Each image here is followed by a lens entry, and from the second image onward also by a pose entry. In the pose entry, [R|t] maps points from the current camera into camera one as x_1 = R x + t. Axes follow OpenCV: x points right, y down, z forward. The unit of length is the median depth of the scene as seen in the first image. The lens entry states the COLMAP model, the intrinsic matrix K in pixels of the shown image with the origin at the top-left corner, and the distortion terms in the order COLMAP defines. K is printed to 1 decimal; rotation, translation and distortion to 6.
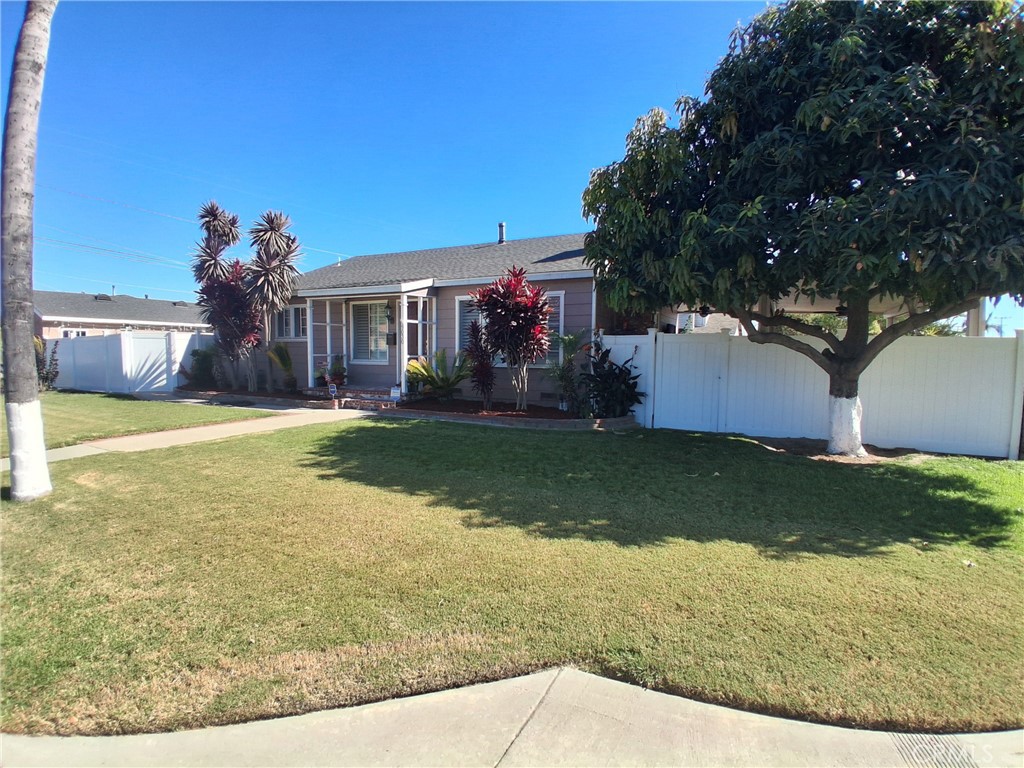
lens RADIAL K [[517.6, 0, 512.7], [0, 517.6, 382.5], [0, 0, 1]] dist [-0.051105, -0.012147]
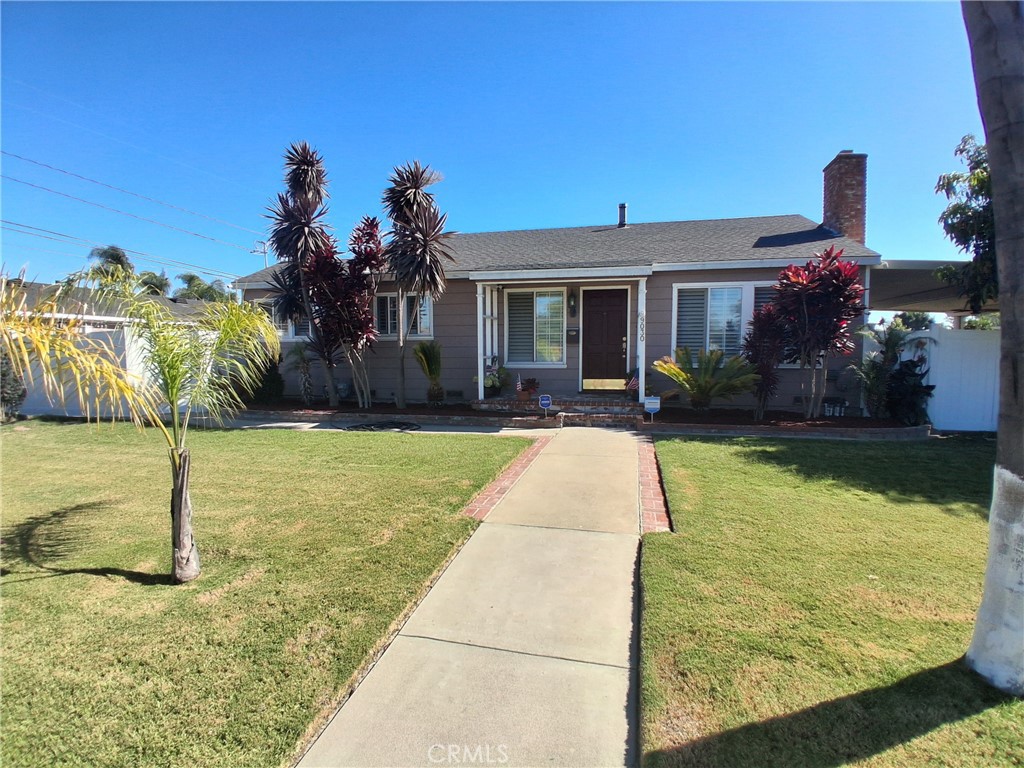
lens RADIAL K [[517.6, 0, 512.2], [0, 517.6, 385.3], [0, 0, 1]] dist [-0.051105, -0.012147]
pose [[0.966092, -0.031242, 0.256301, -0.515649], [0.029313, 0.999506, 0.011342, -0.018112], [-0.256529, -0.003445, 0.966531, 0.237303]]
